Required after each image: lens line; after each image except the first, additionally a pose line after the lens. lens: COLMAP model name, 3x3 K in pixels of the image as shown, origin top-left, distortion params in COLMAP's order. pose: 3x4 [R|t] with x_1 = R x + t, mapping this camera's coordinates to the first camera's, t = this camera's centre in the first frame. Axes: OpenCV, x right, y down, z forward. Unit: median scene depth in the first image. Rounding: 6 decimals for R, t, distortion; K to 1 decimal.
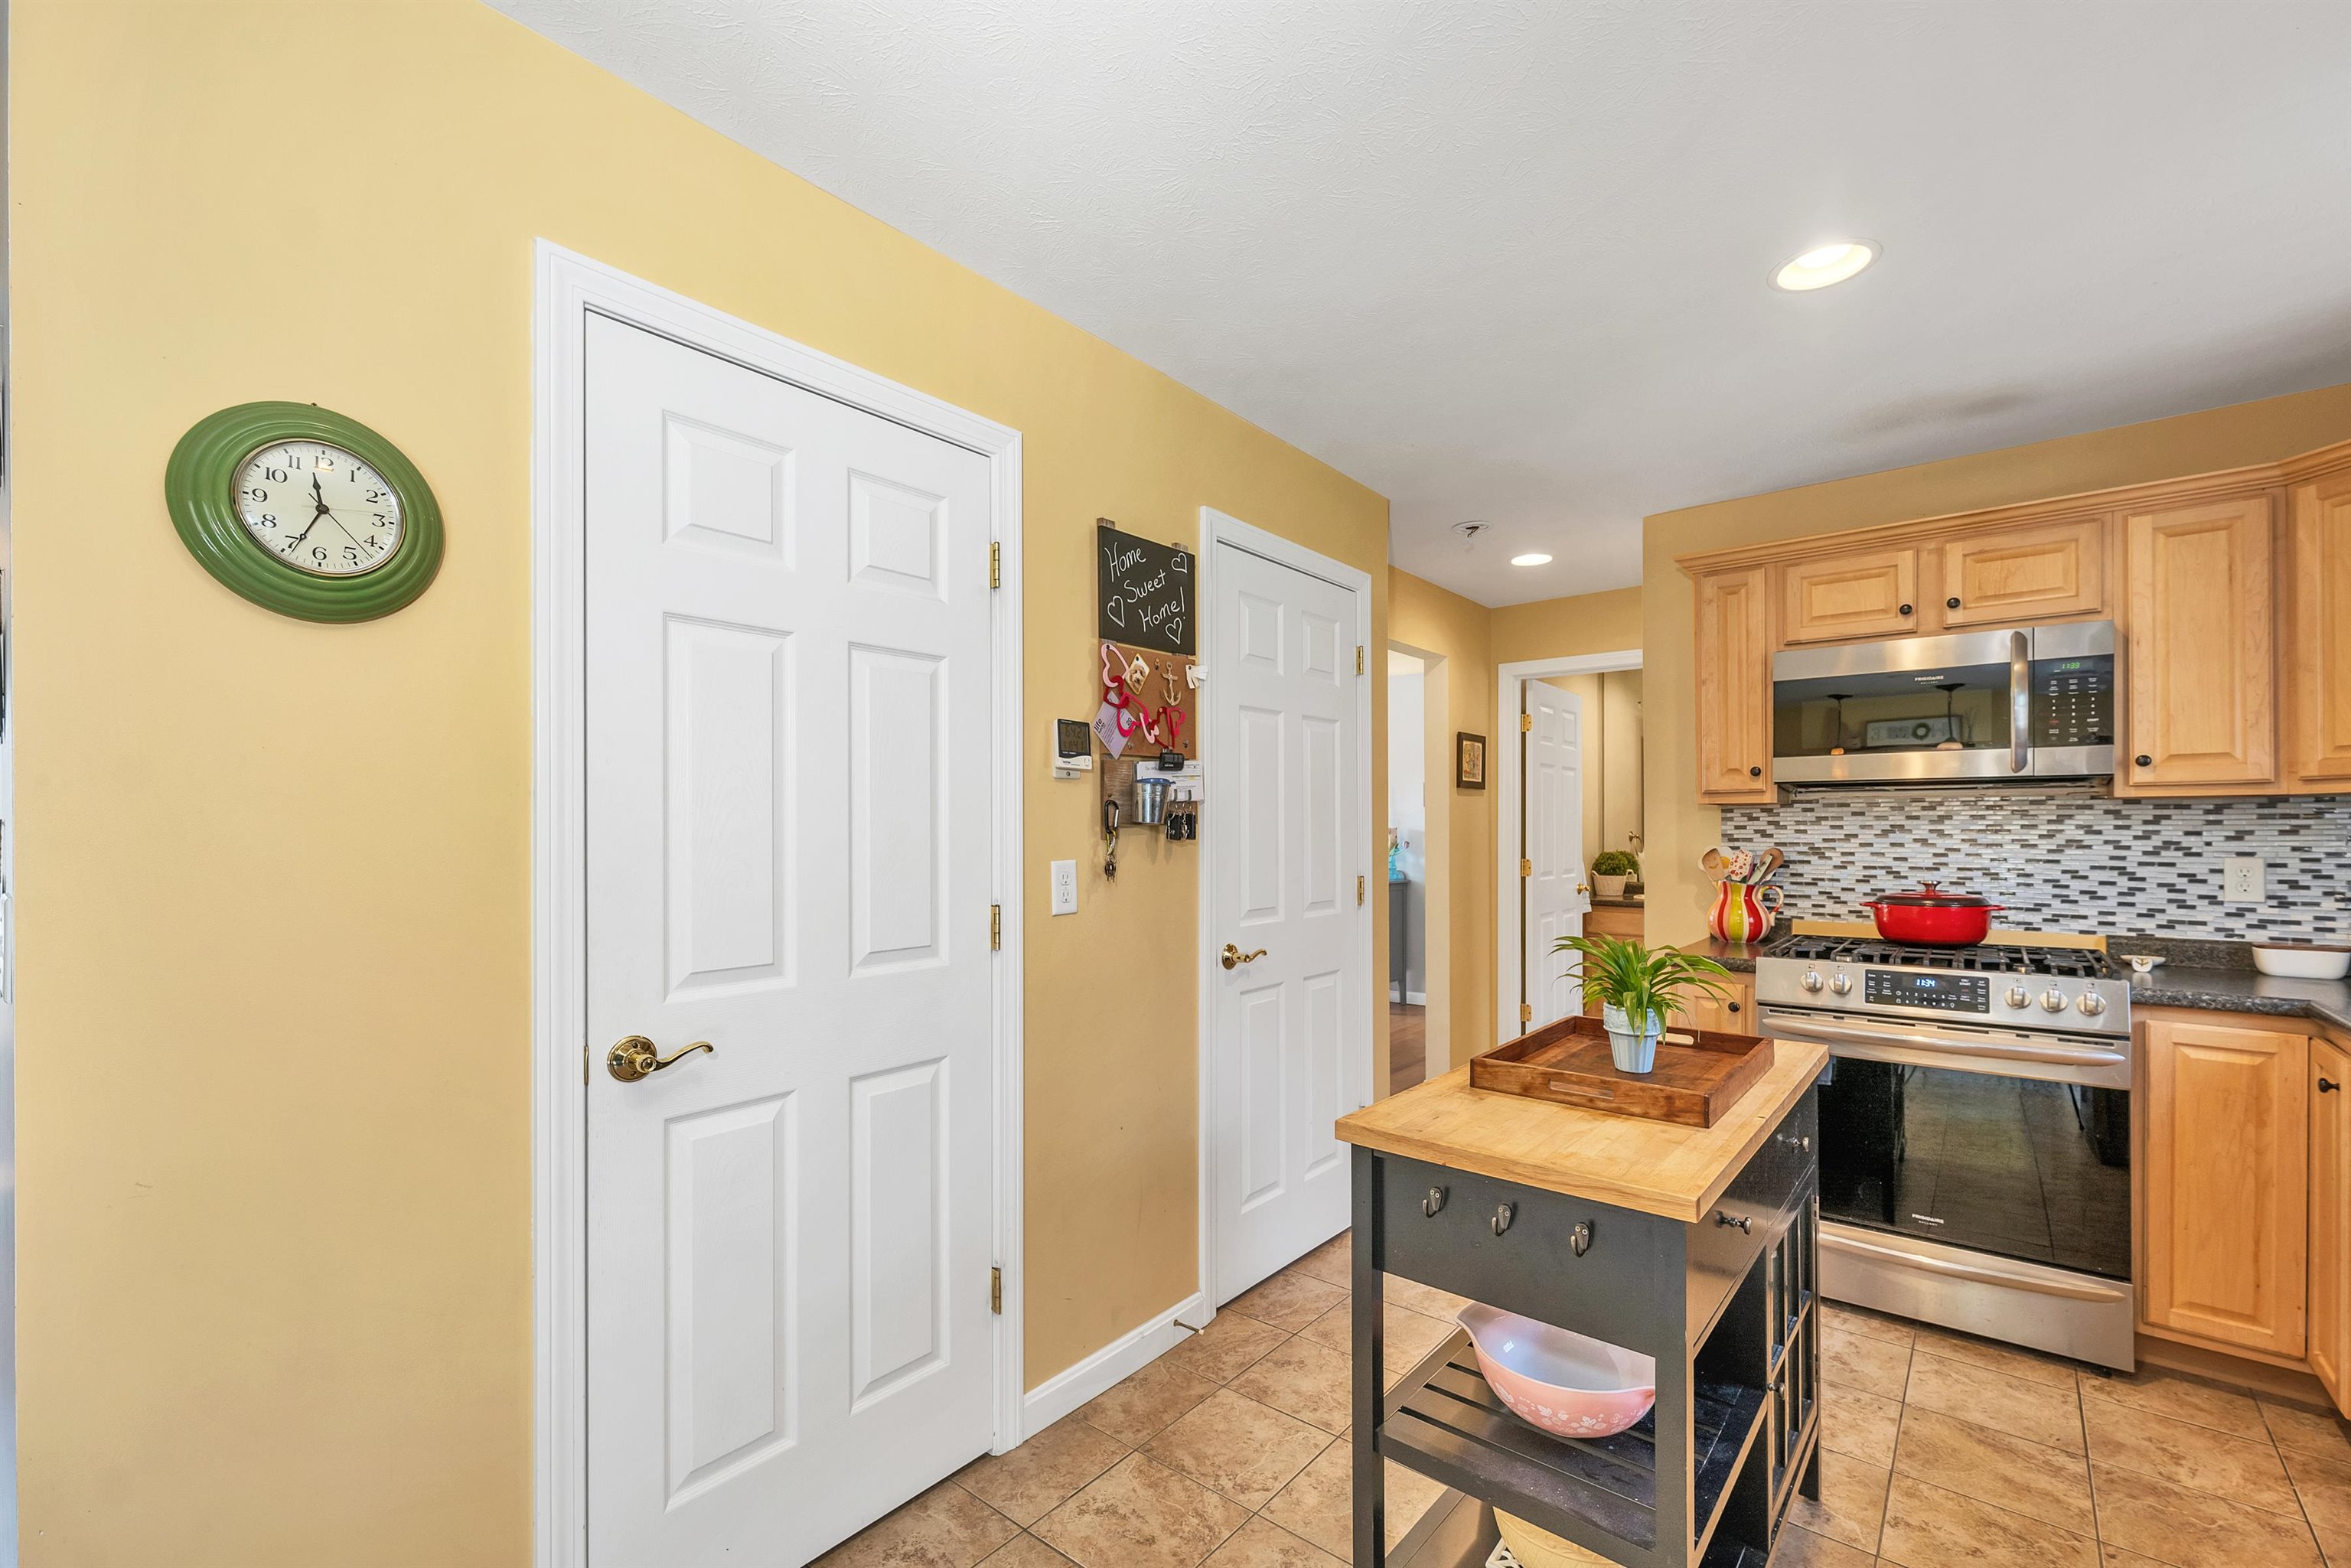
lens RADIAL K [[999.6, 0, 1181.1], [0, 999.6, 821.2], [0, 0, 1]] dist [0.001778, 0.000352]
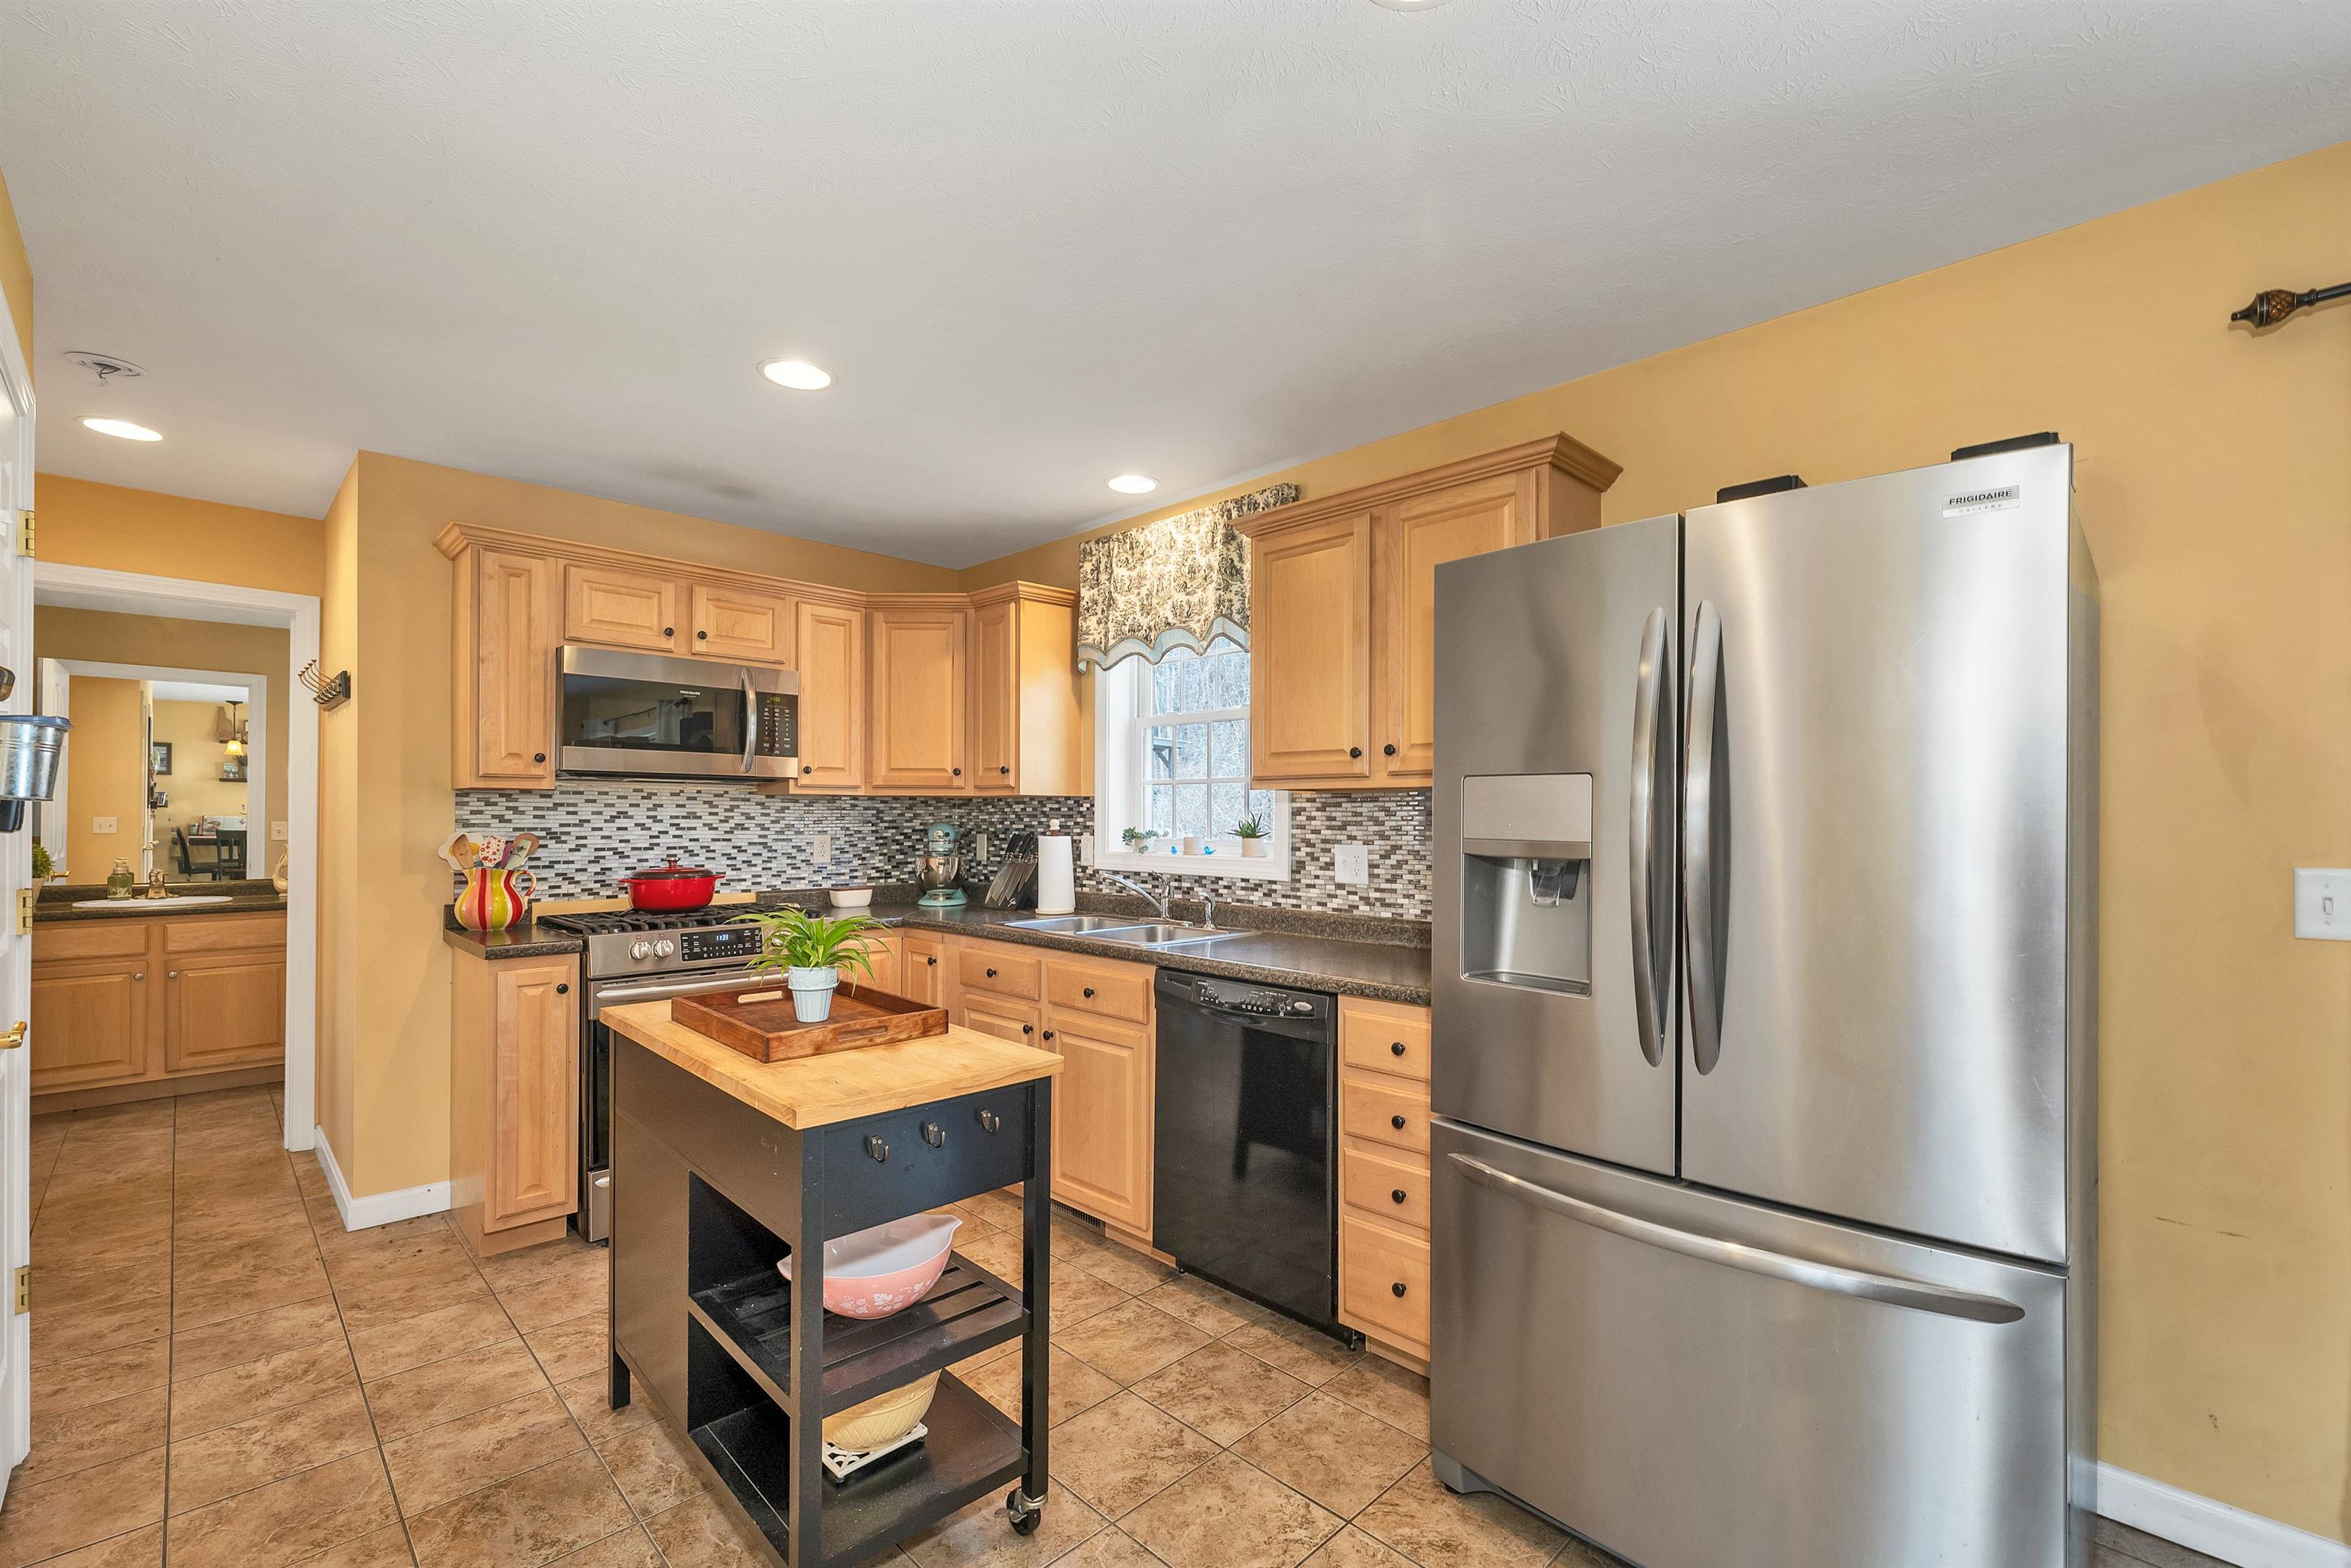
lens RADIAL K [[999.6, 0, 1190.0], [0, 999.6, 814.4], [0, 0, 1]] dist [0.001778, 0.000352]
pose [[0.093028, 0.003934, 0.995656, -0.397139], [-0.014203, 0.999896, -0.002623, 0.000793], [-0.995562, -0.013897, 0.093075, 0.258458]]
